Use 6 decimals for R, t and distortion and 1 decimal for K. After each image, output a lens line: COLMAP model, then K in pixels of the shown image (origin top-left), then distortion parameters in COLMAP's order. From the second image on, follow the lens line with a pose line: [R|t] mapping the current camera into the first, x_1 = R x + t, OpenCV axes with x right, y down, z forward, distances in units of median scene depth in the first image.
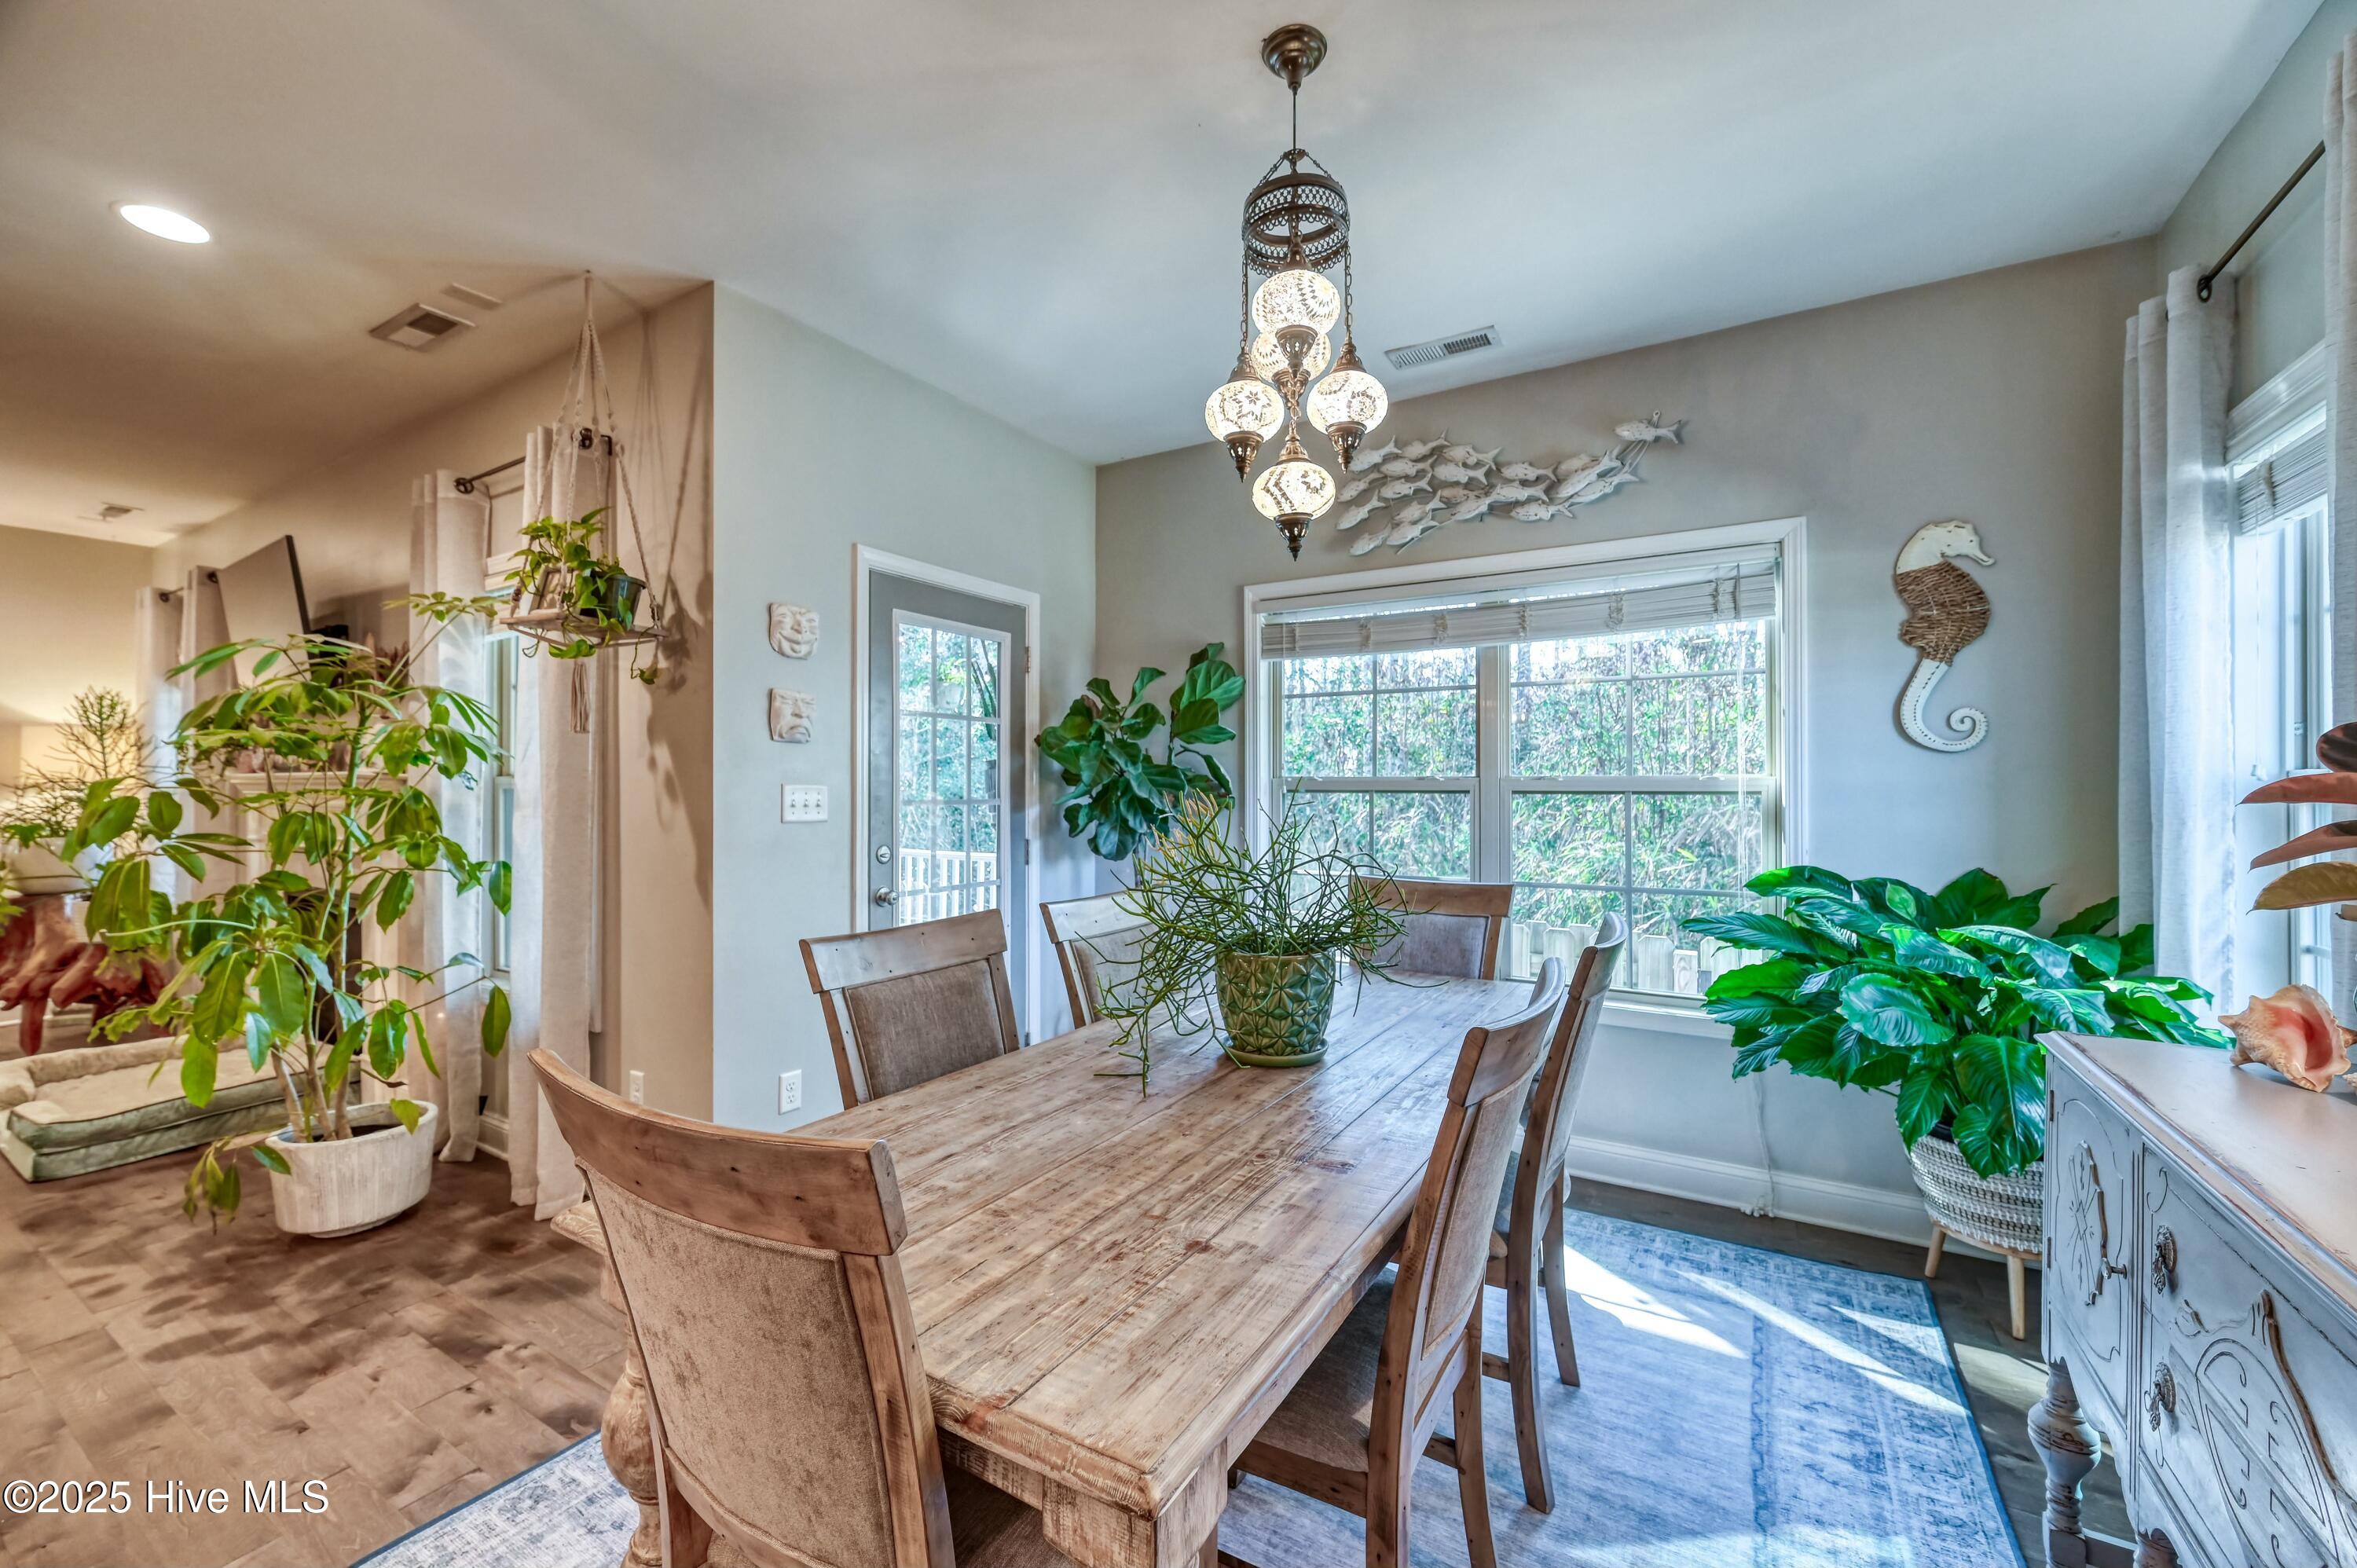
lens RADIAL K [[934.4, 0, 1166.7], [0, 934.4, 782.6], [0, 0, 1]] dist [0.000385, 0.000264]
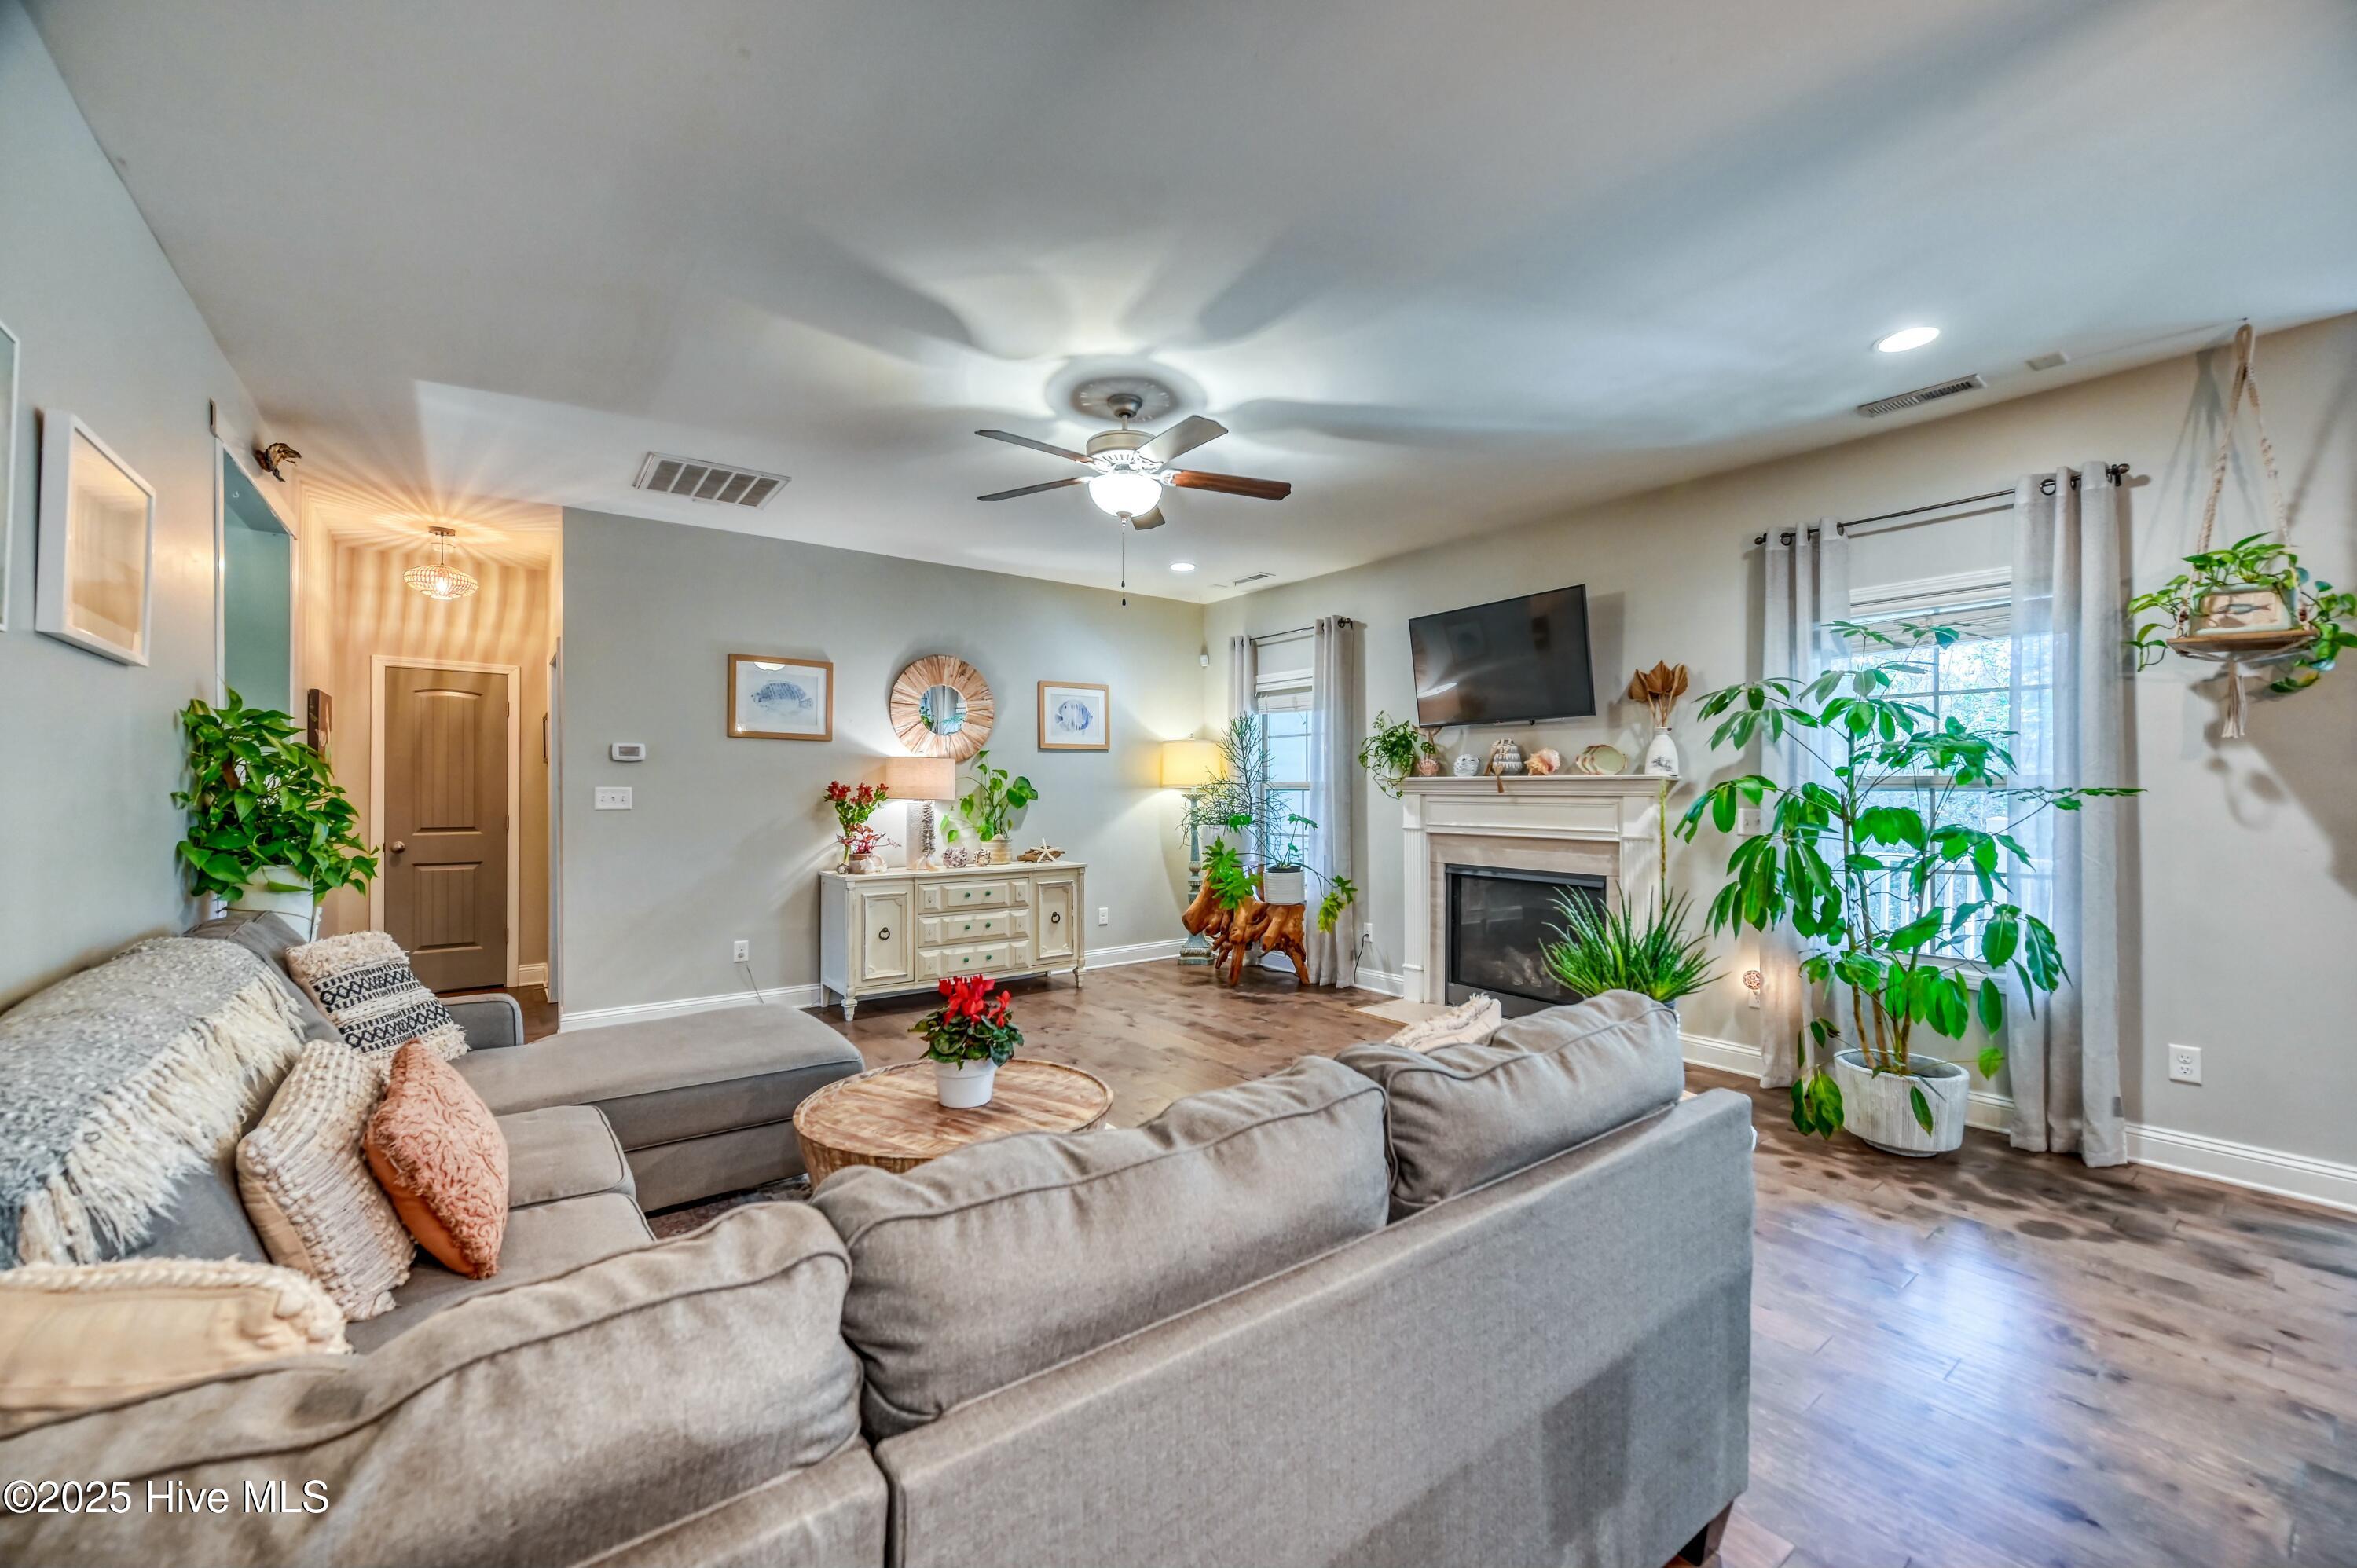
lens RADIAL K [[934.4, 0, 1182.6], [0, 934.4, 791.2], [0, 0, 1]] dist [0.000385, 0.000264]
pose [[0.936052, 0.005050, -0.351824, -1.522627], [-0.002054, 0.999958, 0.008888, 0.003046], [0.351854, -0.007597, 0.936024, -0.521970]]
